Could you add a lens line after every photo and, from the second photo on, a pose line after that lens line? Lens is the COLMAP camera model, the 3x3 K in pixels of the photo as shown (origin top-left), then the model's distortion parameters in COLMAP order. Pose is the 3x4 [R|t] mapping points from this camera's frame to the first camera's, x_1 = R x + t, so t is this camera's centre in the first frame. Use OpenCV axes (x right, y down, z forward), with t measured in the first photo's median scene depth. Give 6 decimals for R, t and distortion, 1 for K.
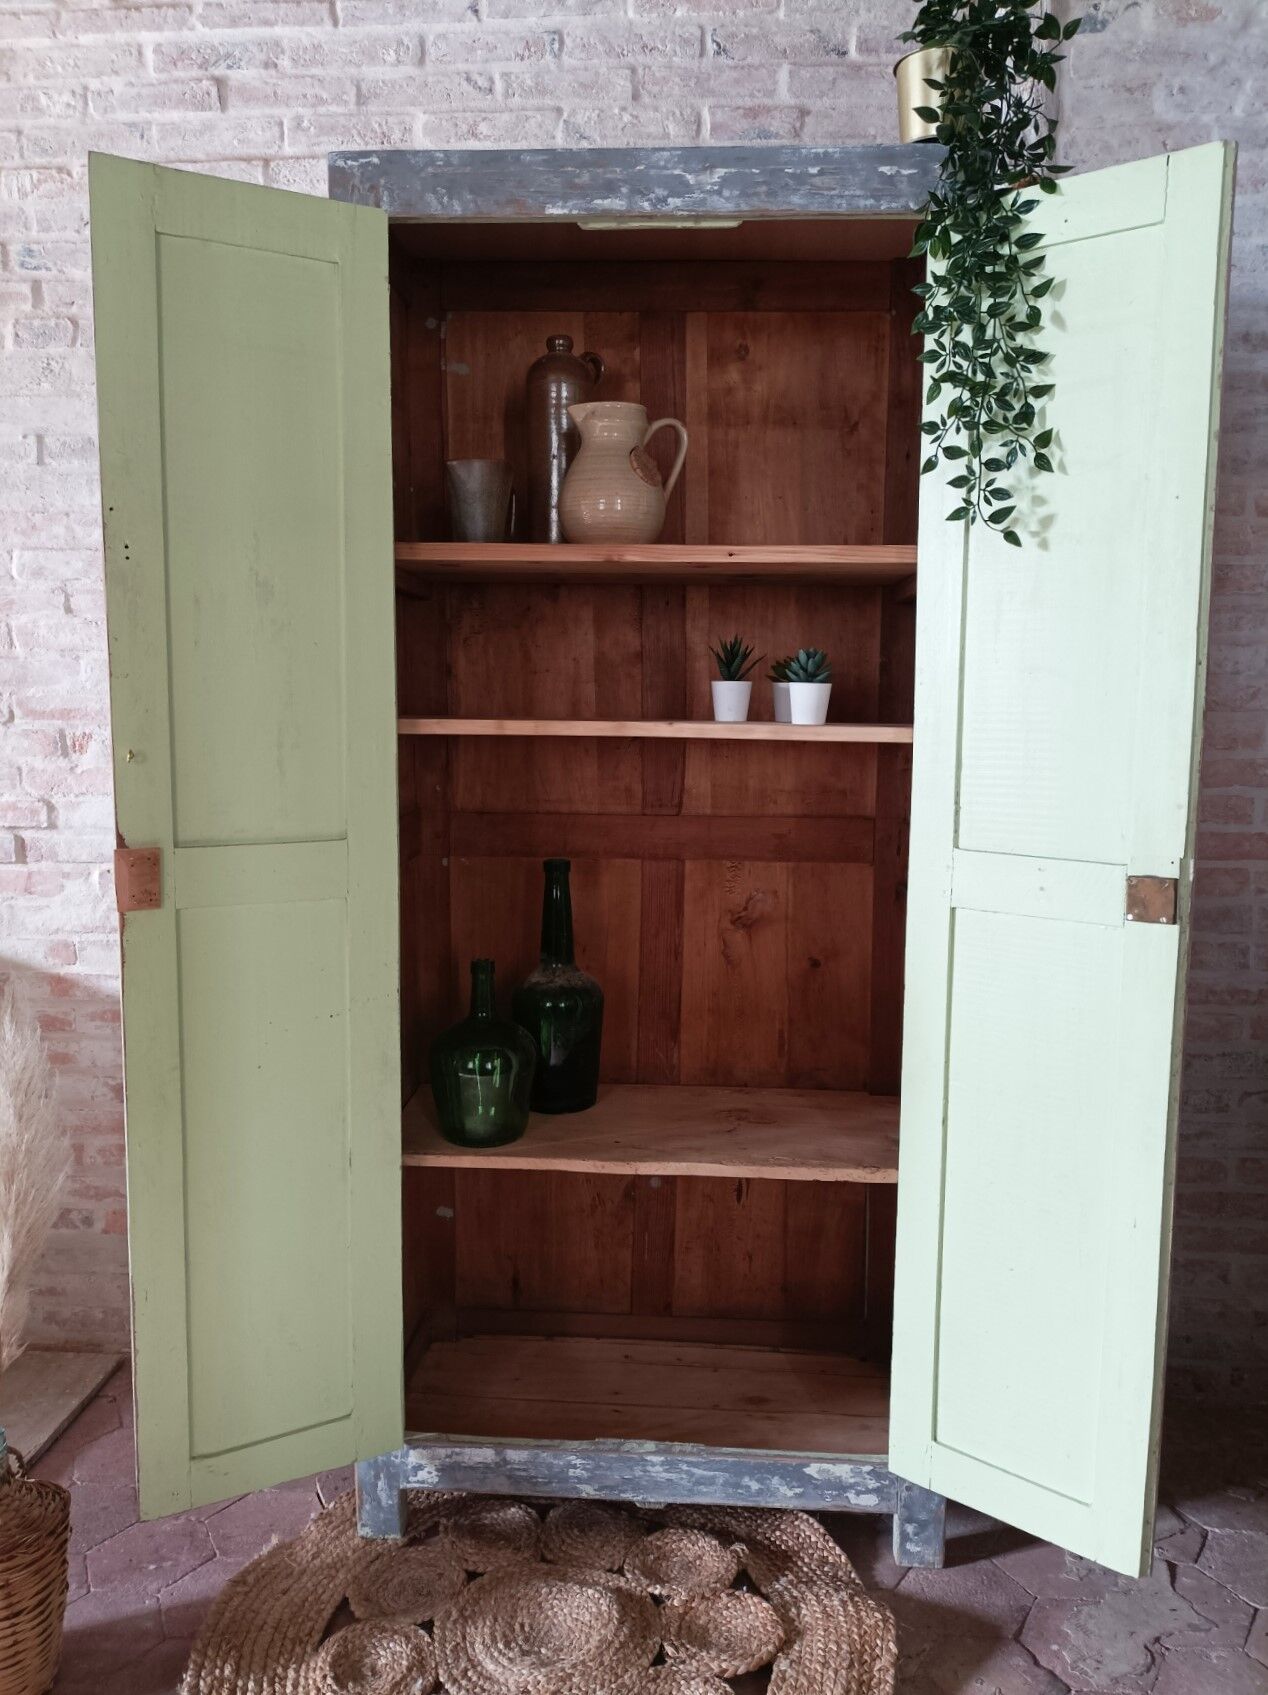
lens RADIAL K [[1286.2, 0, 629.7], [0, 1286.2, 852.4], [0, 0, 1]] dist [0.030772, -0.033493]
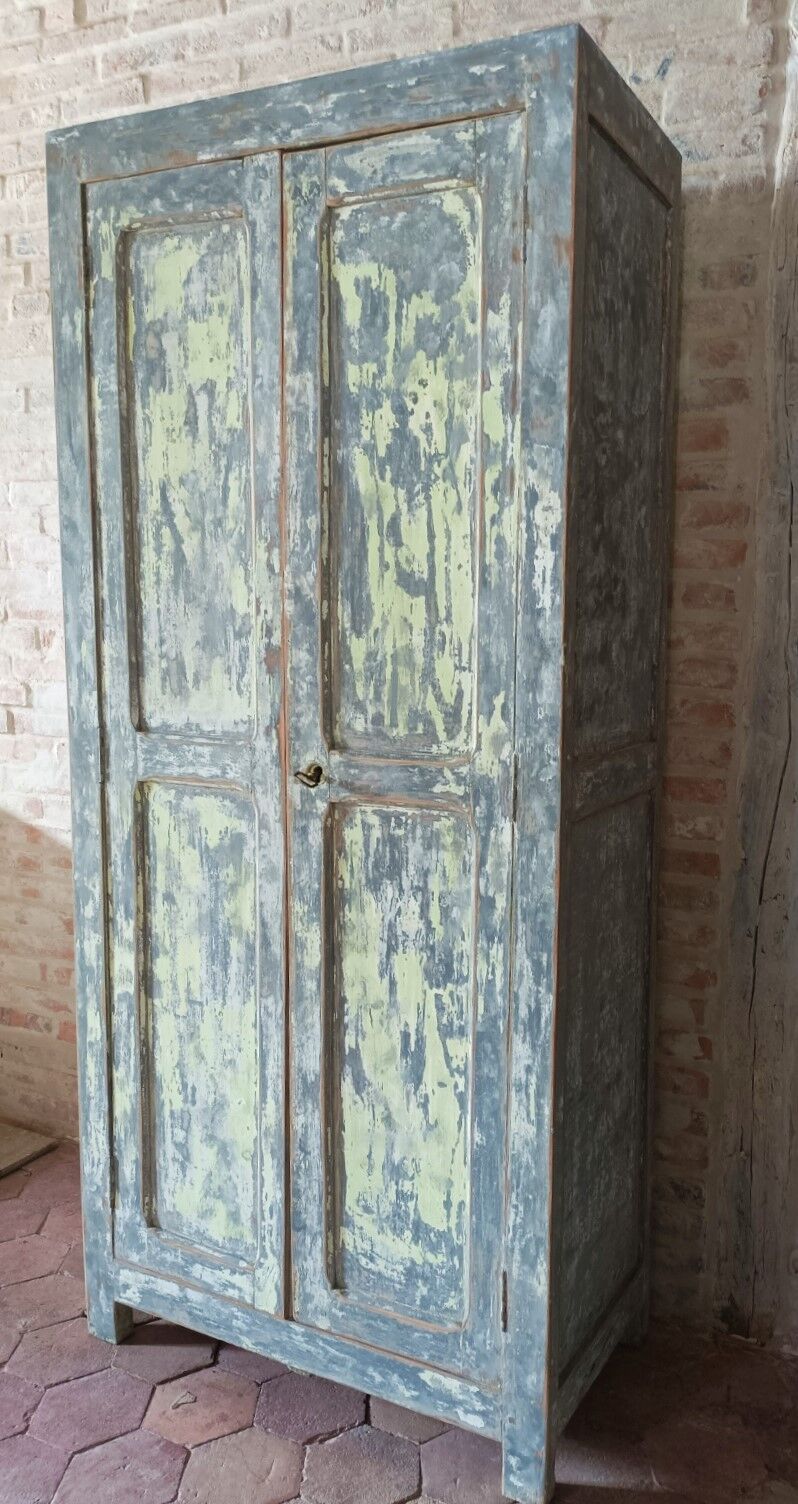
lens RADIAL K [[1166.6, 0, 514.6], [0, 1166.6, 758.7], [0, 0, 1]] dist [0.033629, -0.040875]
pose [[0.925282, 0.059119, -0.374643, 0.514310], [-0.057888, 0.998217, 0.014550, -0.021033], [0.374836, 0.008225, 0.927055, 0.170757]]
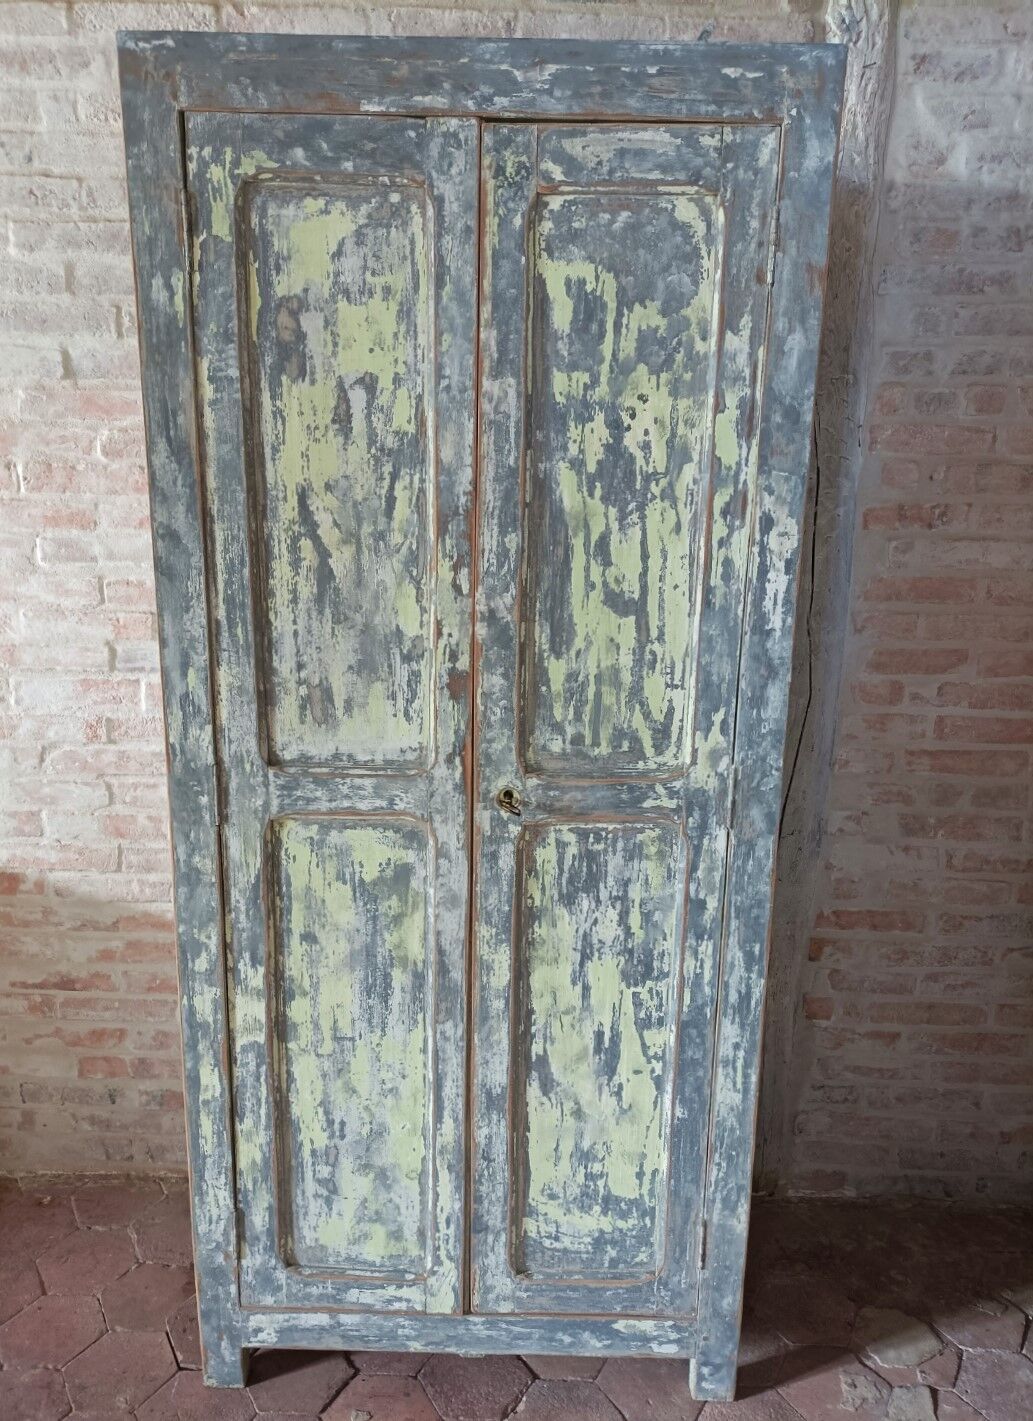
lens RADIAL K [[1081.2, 0, 499.0], [0, 1081.2, 741.1], [0, 0, 1]] dist [0.032955, -0.038073]
pose [[0.998654, -0.003406, 0.051756, -0.007624], [-0.003412, 0.991366, 0.131080, -0.135027], [-0.051756, -0.131081, 0.990020, 0.152575]]
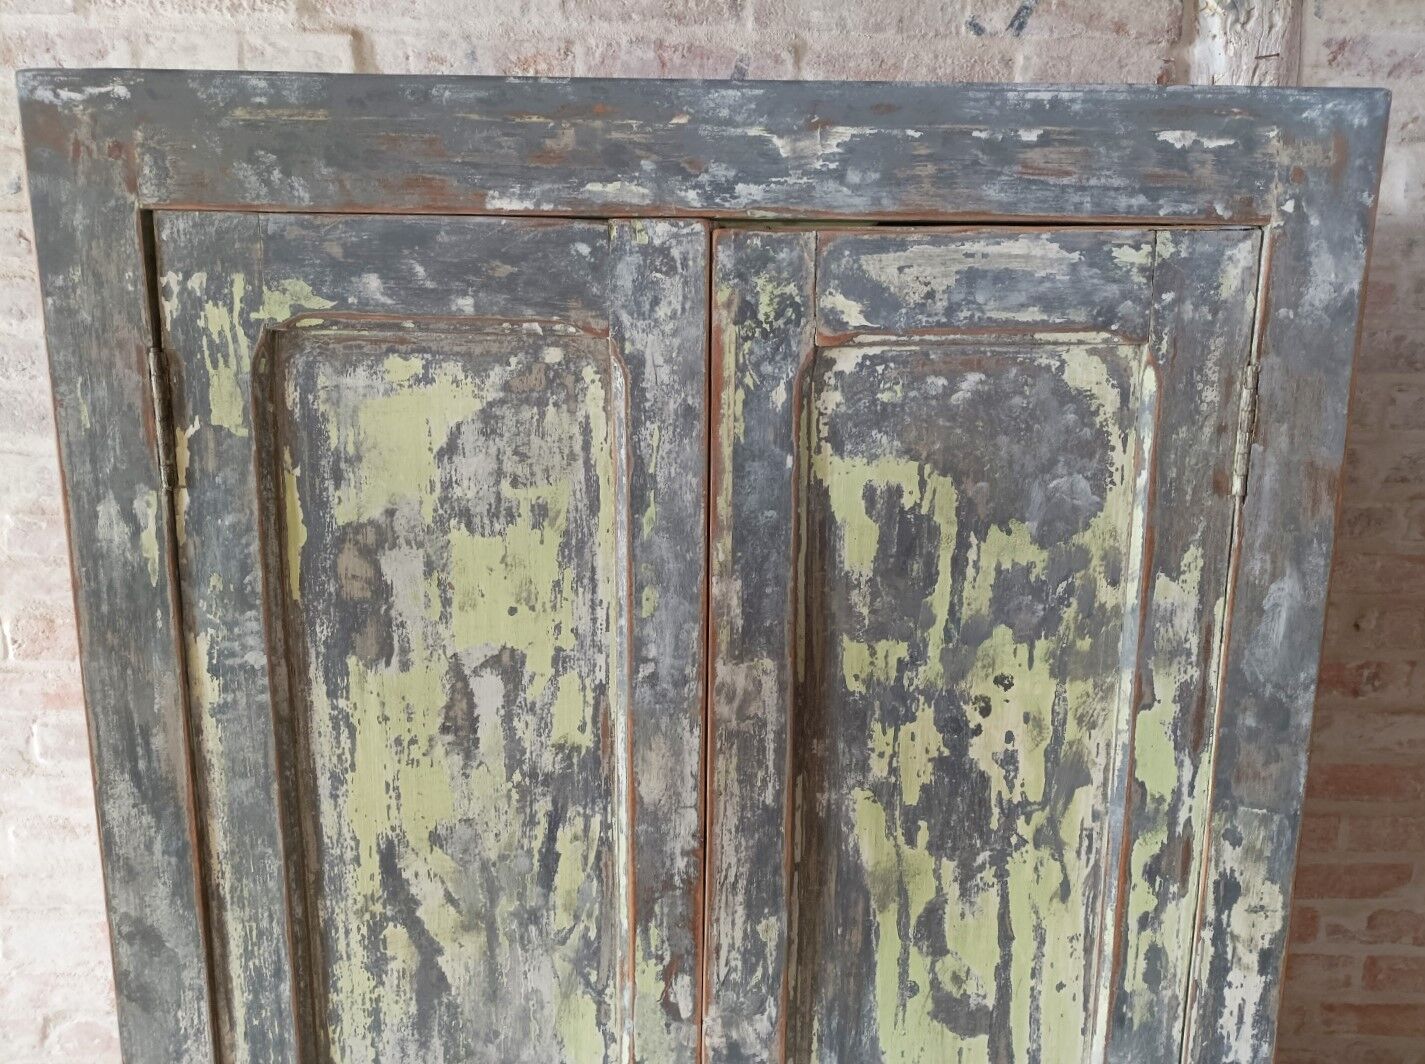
lens RADIAL K [[1081.4, 0, 718.8], [0, 1081.4, 535.1], [0, 0, 1]] dist [0.030772, -0.033493]
pose [[0.997543, -0.009411, 0.069422, -0.006194], [0.005059, 0.998027, 0.062589, -0.351659], [-0.069874, -0.062084, 0.995622, 0.512107]]
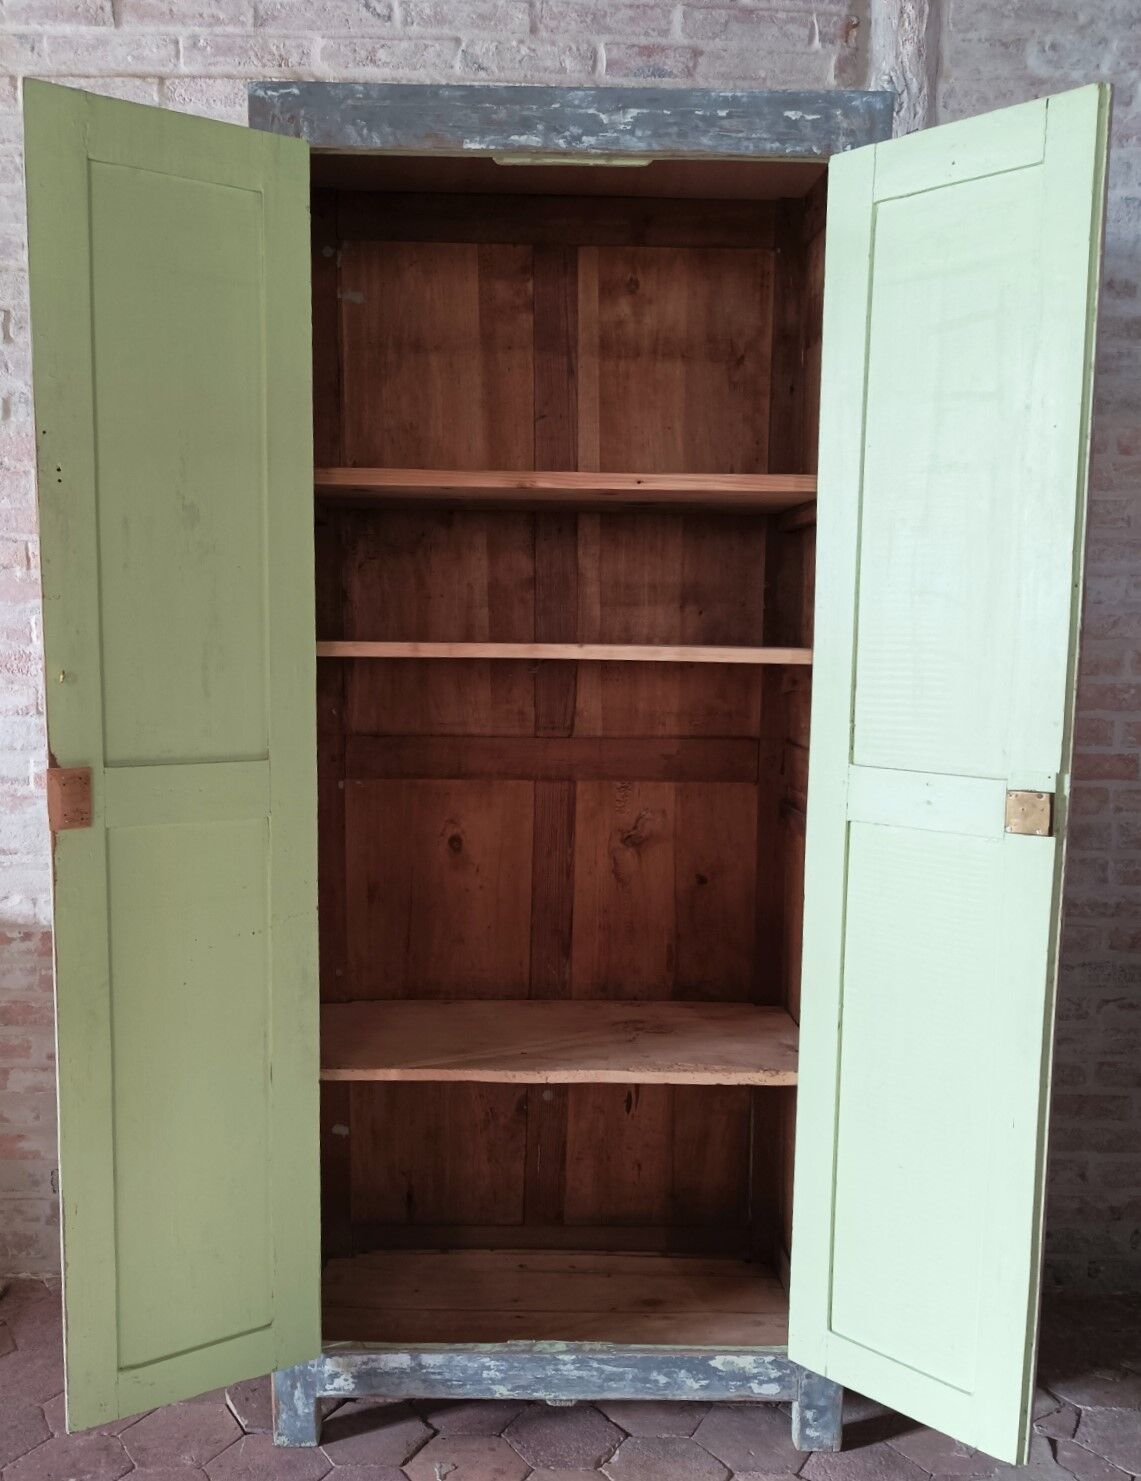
lens RADIAL K [[1308.2, 0, 522.8], [0, 1308.2, 795.9], [0, 0, 1]] dist [0.045058, -0.049230]
pose [[0.997578, -0.008084, 0.069088, -0.084081], [0.007681, 0.999952, 0.006103, 0.013040], [-0.069134, -0.005558, 0.997592, -0.045814]]
